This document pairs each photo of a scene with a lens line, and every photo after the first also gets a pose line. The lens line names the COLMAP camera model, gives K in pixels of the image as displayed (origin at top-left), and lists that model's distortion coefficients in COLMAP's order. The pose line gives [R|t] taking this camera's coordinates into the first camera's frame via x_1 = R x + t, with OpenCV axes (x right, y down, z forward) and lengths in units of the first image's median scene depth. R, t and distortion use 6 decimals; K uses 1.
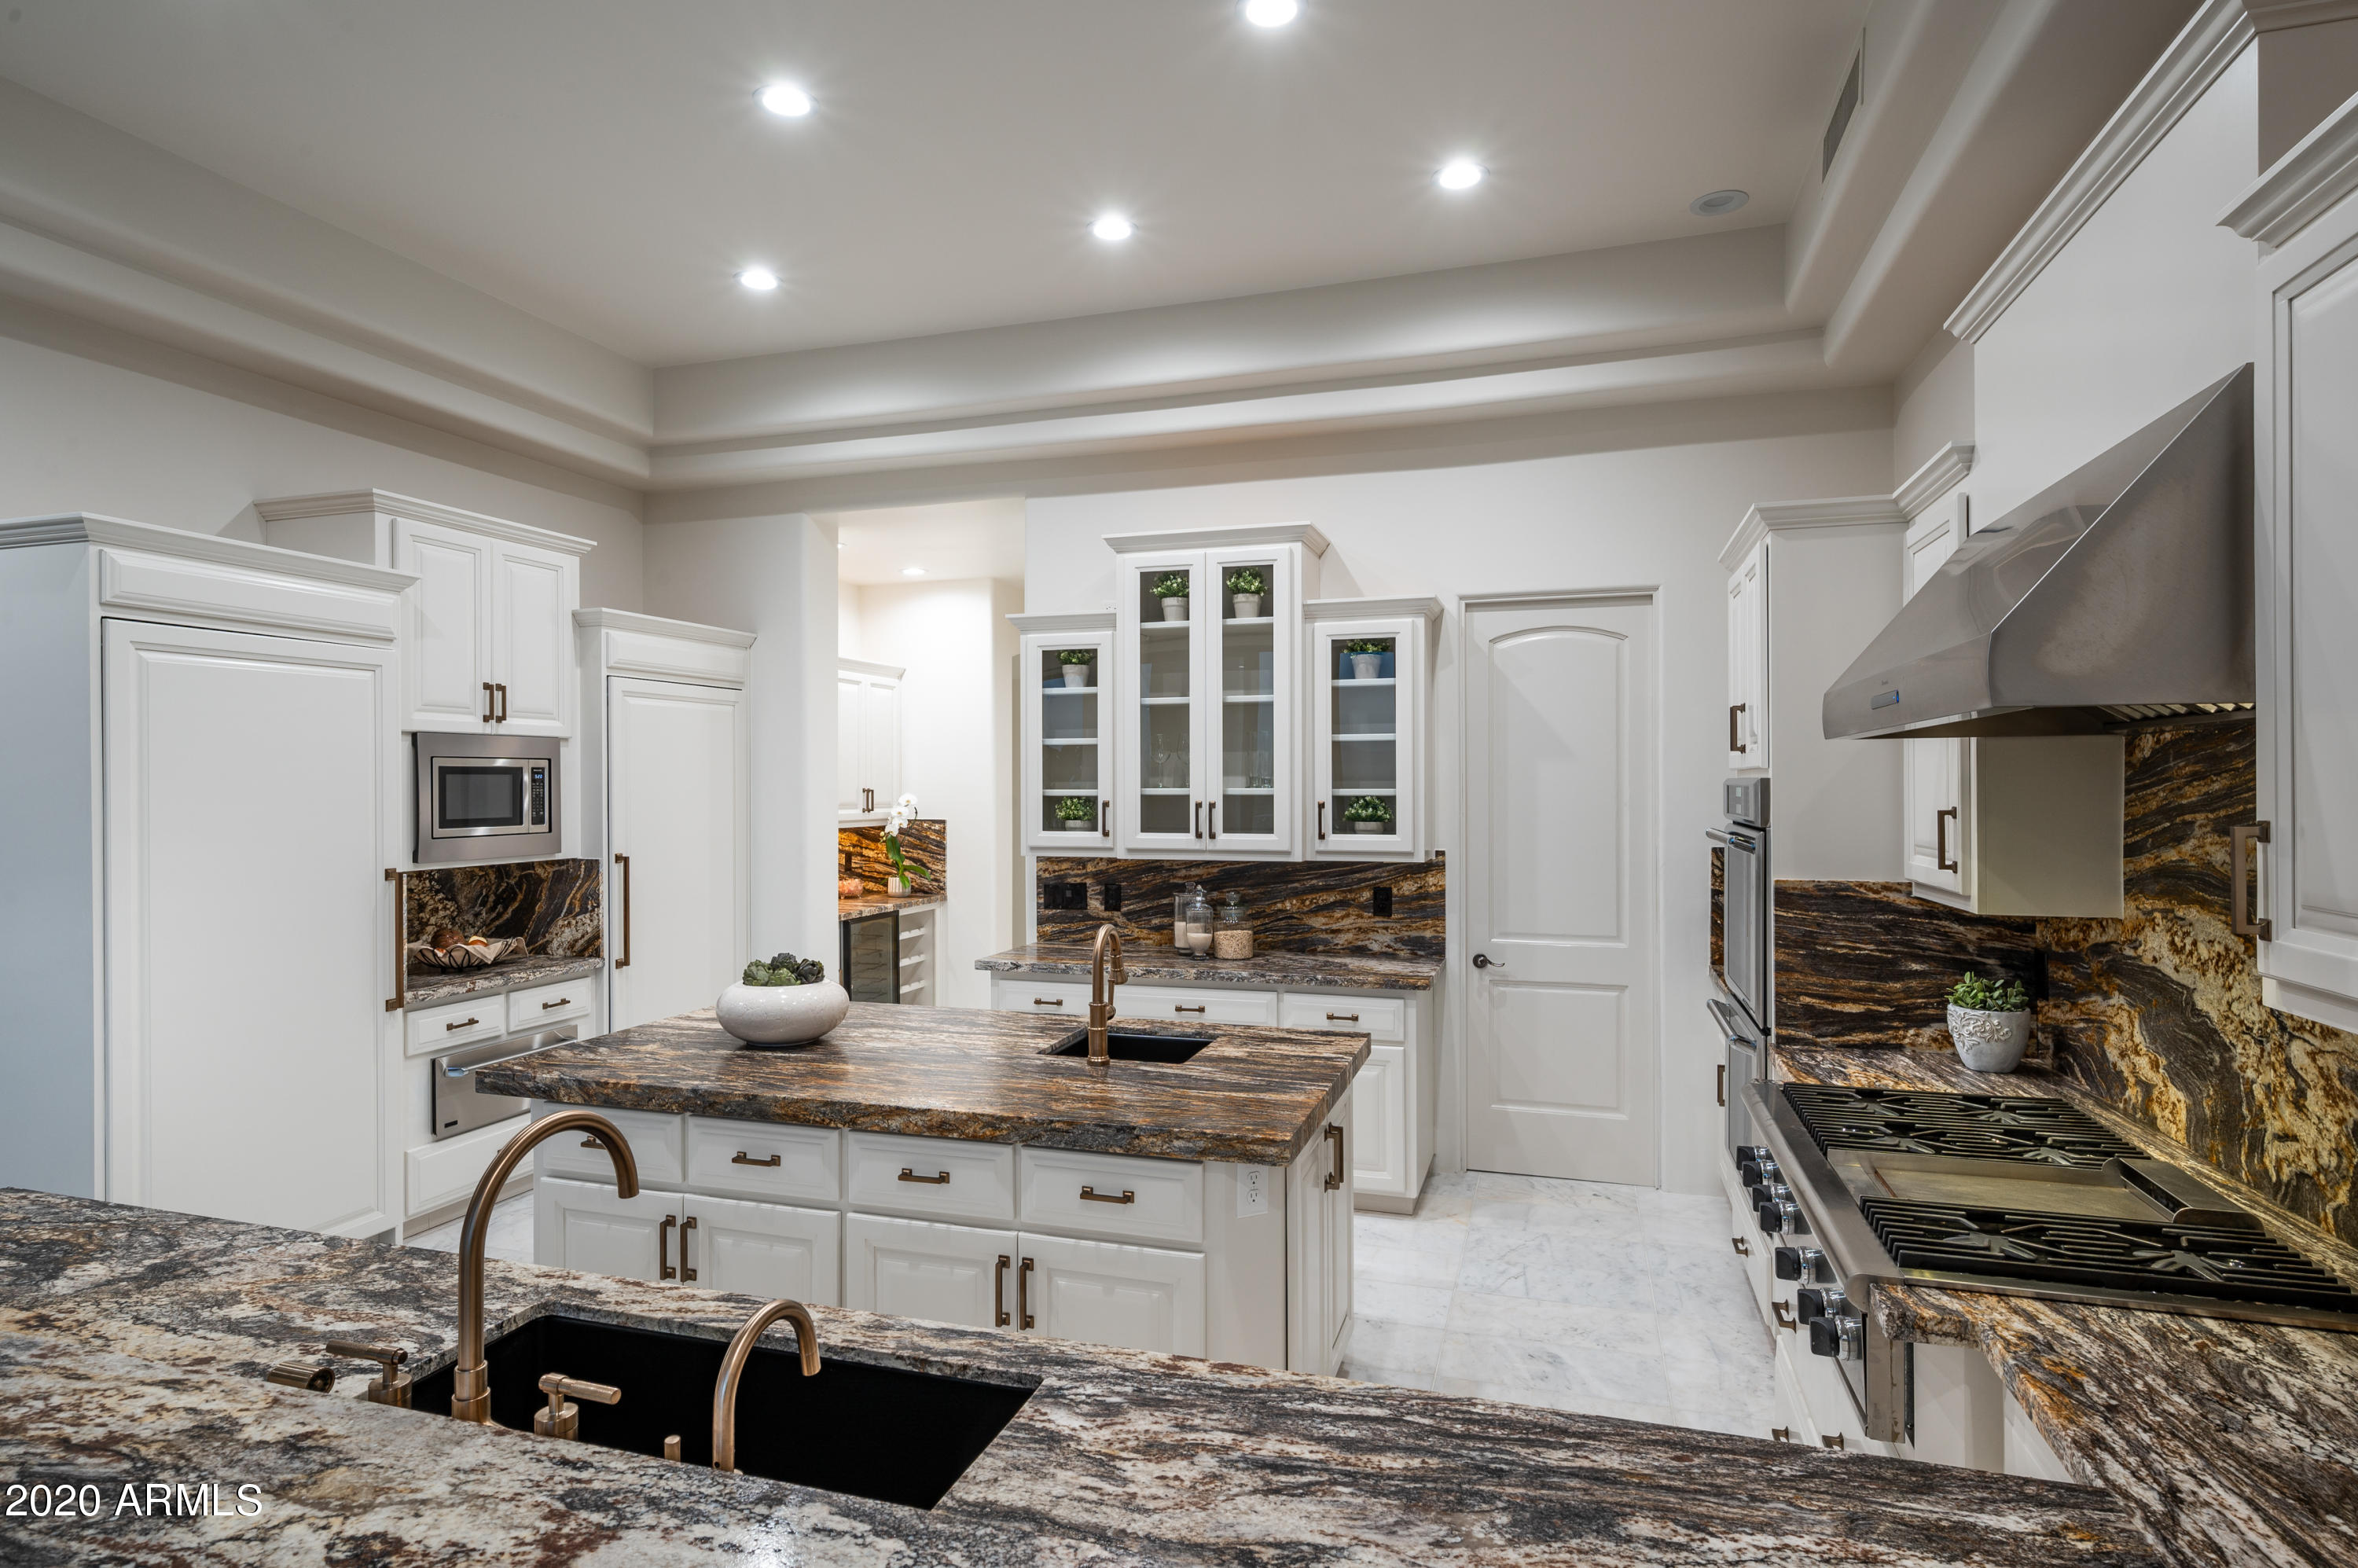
lens RADIAL K [[1248.8, 0, 1179.0], [0, 1248.8, 784.0], [0, 0, 1]] dist [0.002732, 0.000088]
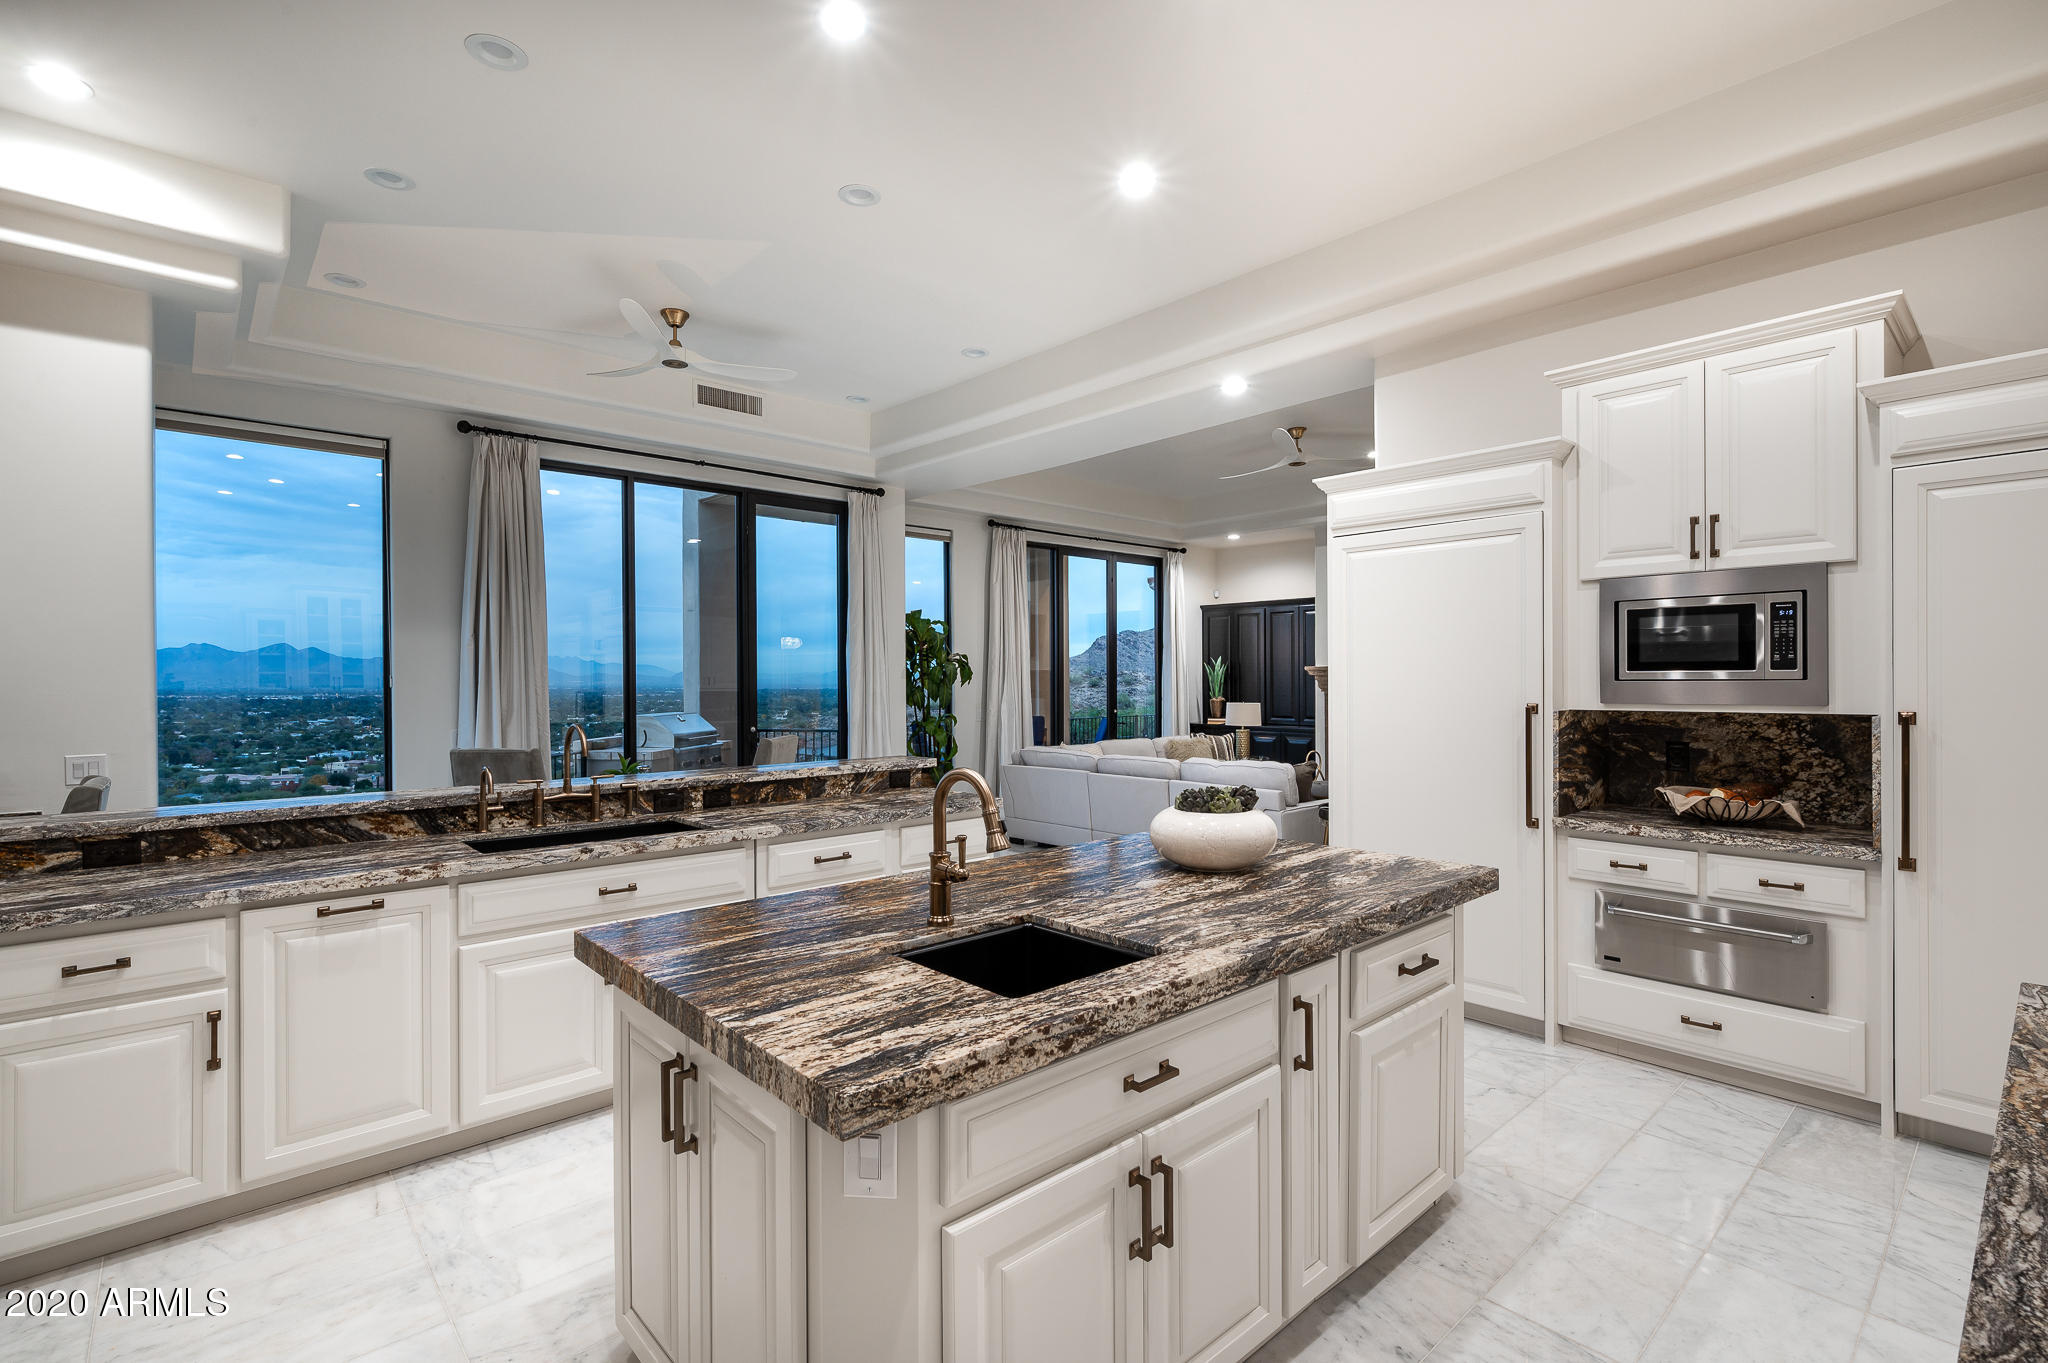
lens RADIAL K [[941.6, 0, 1024.0], [0, 941.6, 681.5], [0, 0, 1]] dist [0.000403, -0.000028]
pose [[-0.502077, 0.004824, -0.864810, 0.302862], [0.004611, 0.999985, 0.002901, 0.037063], [0.864811, -0.002531, -0.502091, 0.897711]]
